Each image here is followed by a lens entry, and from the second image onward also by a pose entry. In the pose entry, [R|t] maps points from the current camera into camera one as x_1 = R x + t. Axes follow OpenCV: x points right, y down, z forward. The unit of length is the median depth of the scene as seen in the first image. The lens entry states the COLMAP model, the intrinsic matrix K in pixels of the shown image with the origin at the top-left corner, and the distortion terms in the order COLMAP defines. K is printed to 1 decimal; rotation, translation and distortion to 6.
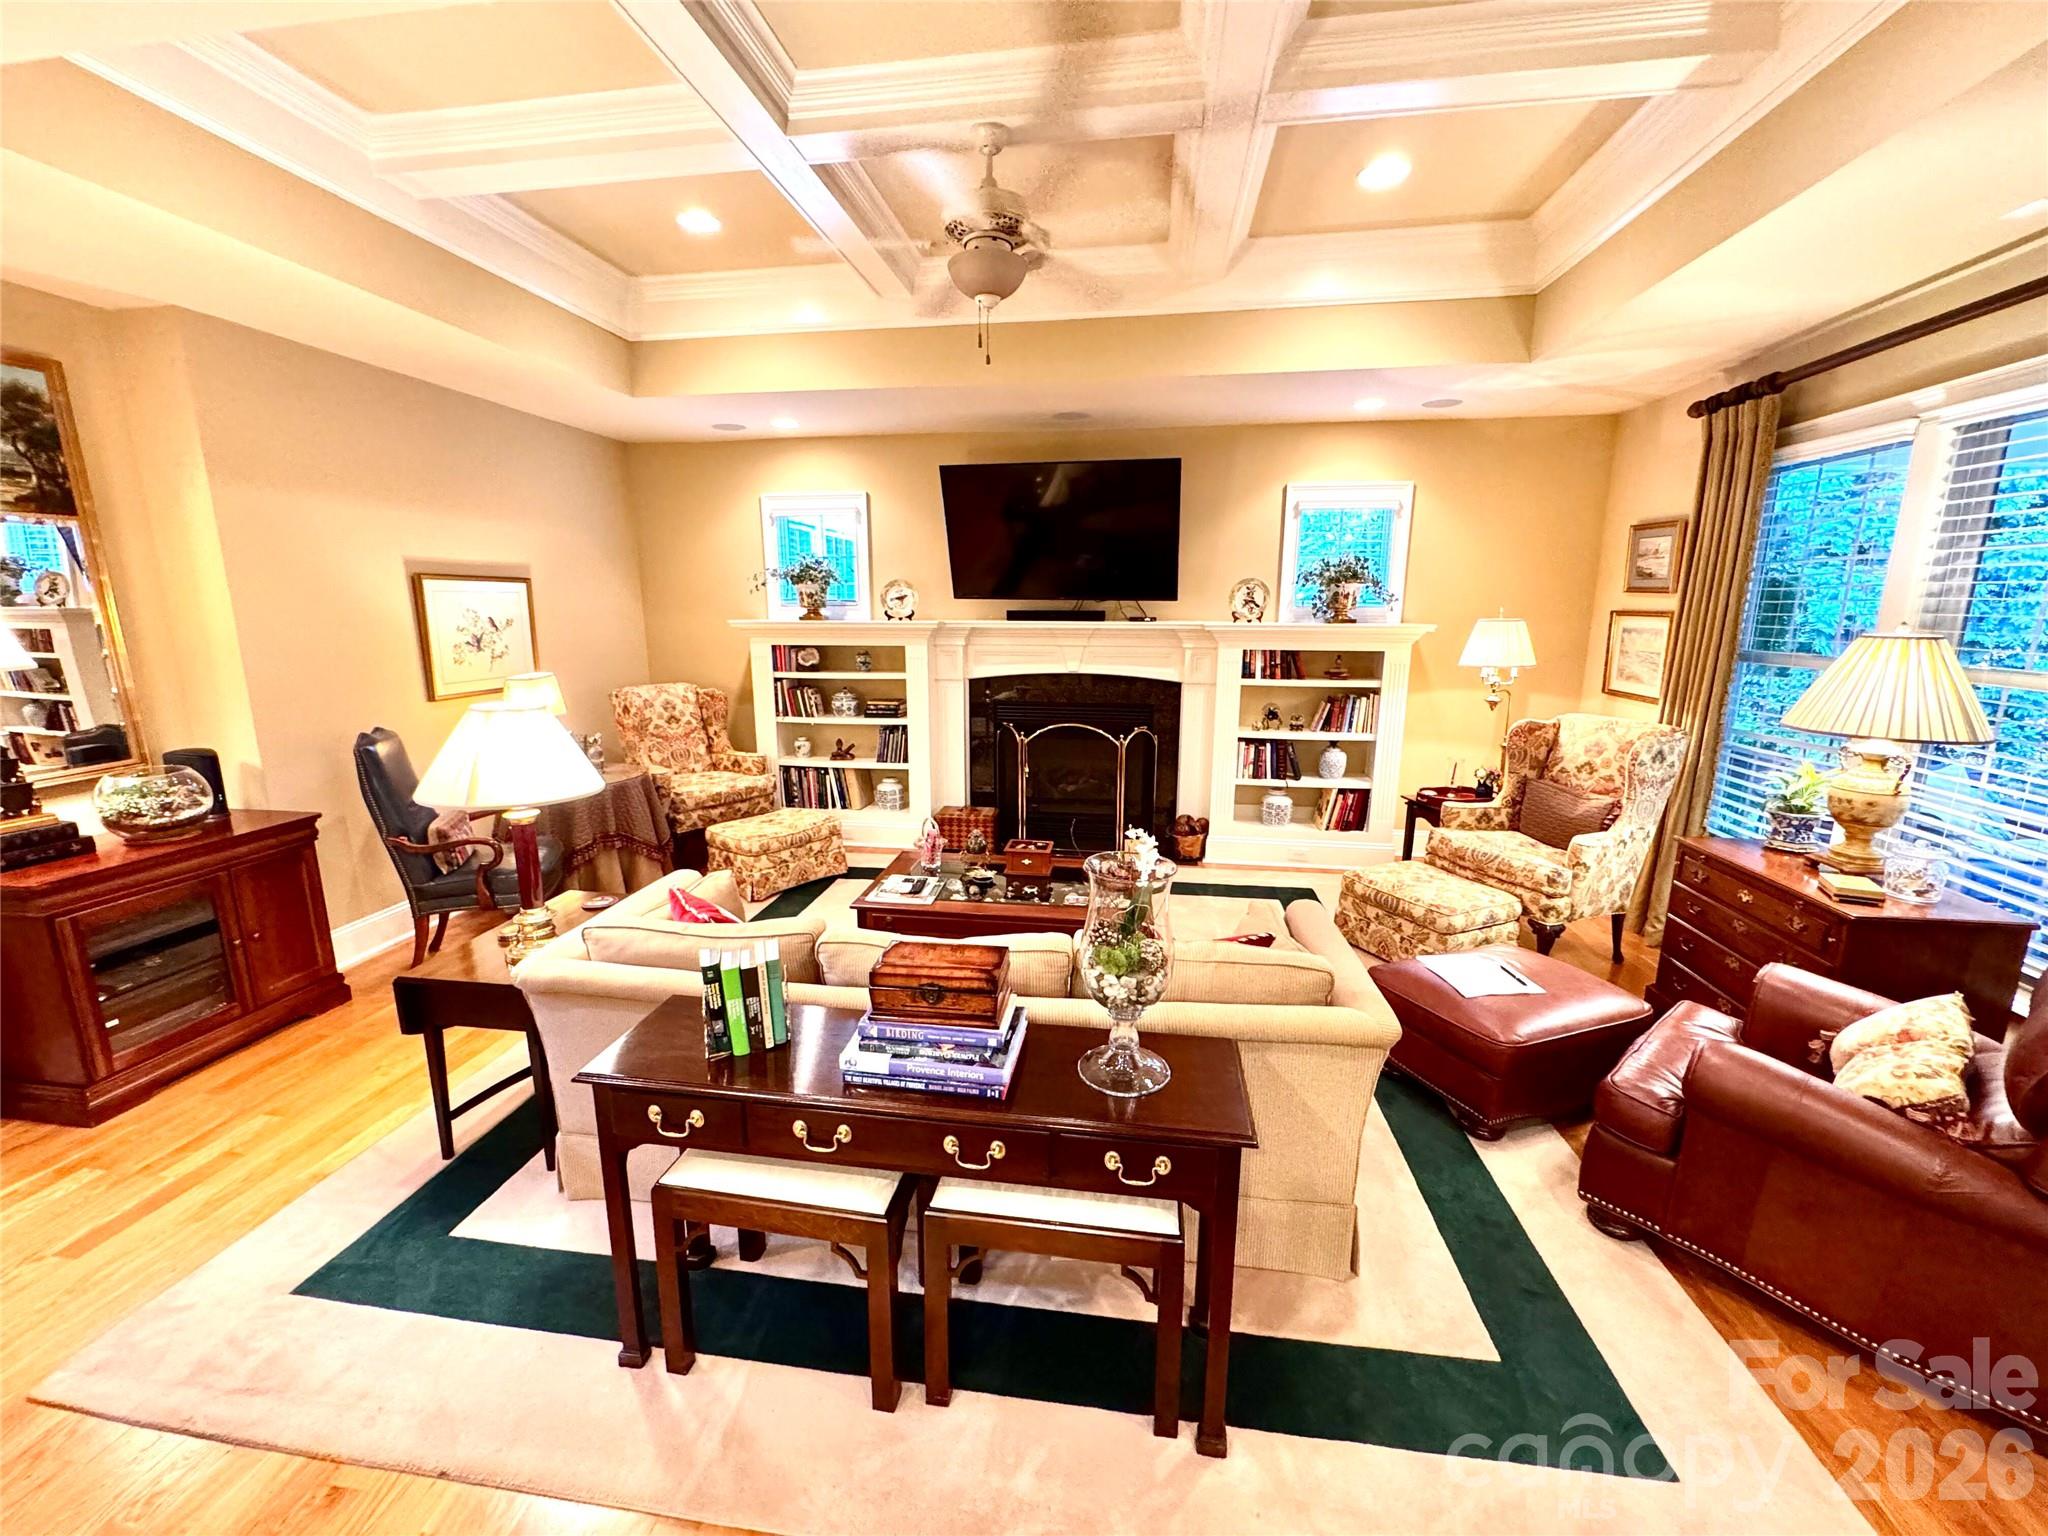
lens RADIAL K [[822.6, 0, 1020.7], [0, 822.6, 779.4], [0, 0, 1]] dist [-0.003620, 0.000134]
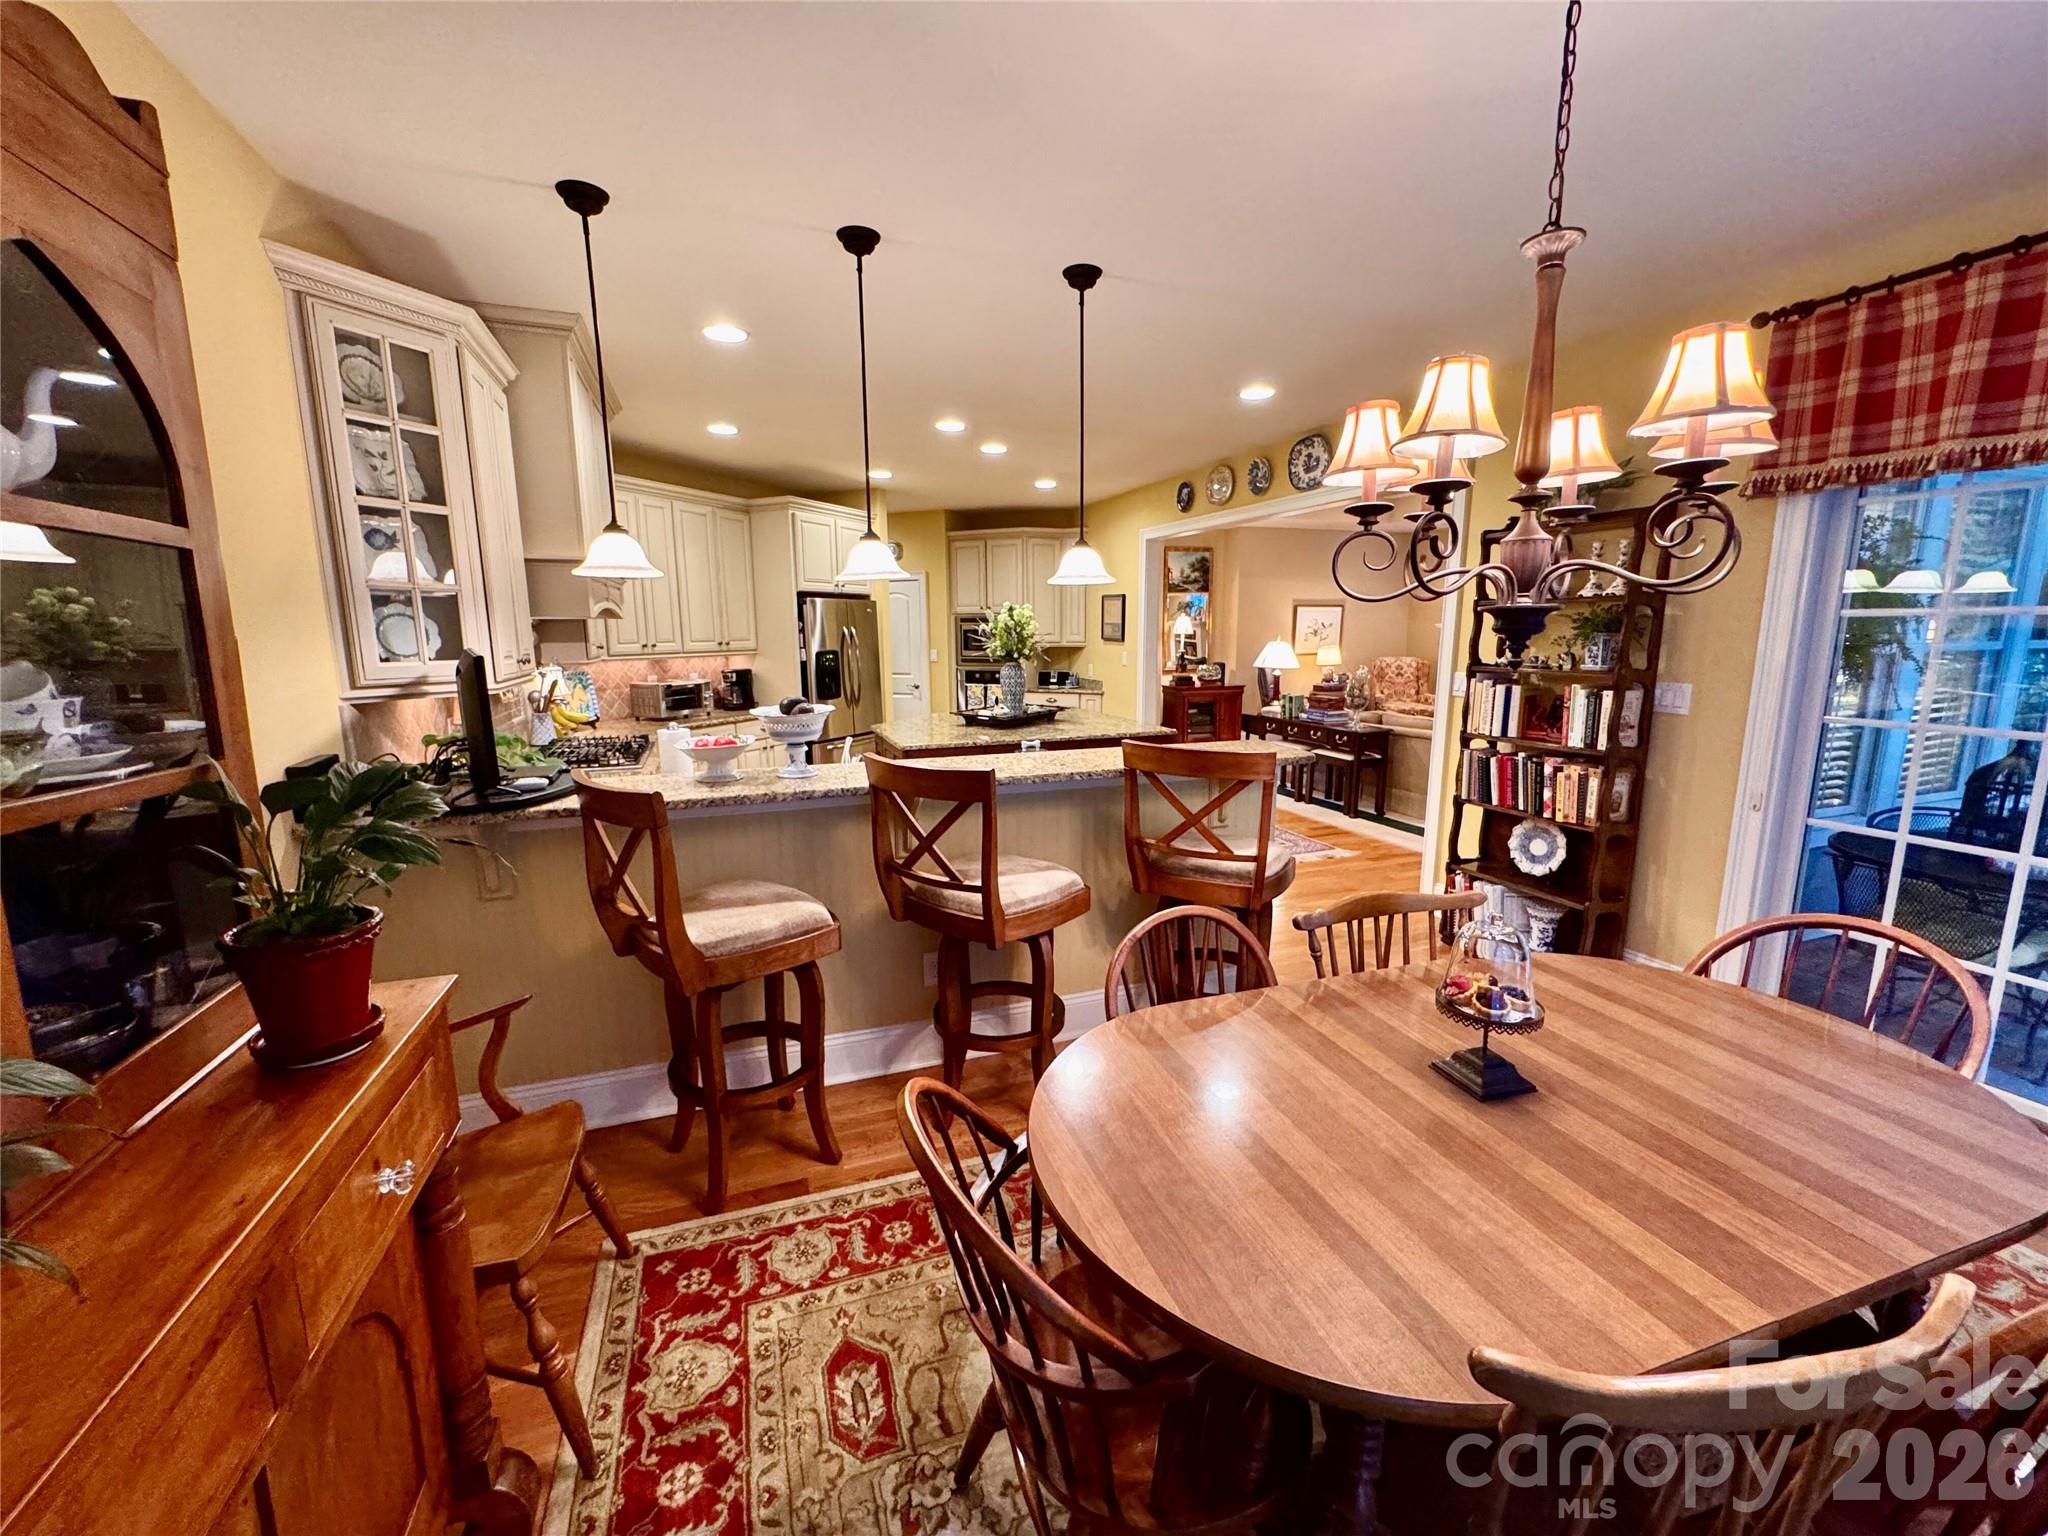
lens RADIAL K [[822.6, 0, 1032.0], [0, 822.6, 771.5], [0, 0, 1]] dist [-0.003620, 0.000134]
pose [[0.498673, 0.149186, -0.853855, 1.440944], [-0.173633, 0.982304, 0.070222, 0.286832], [0.849221, 0.113239, 0.515752, -1.242807]]
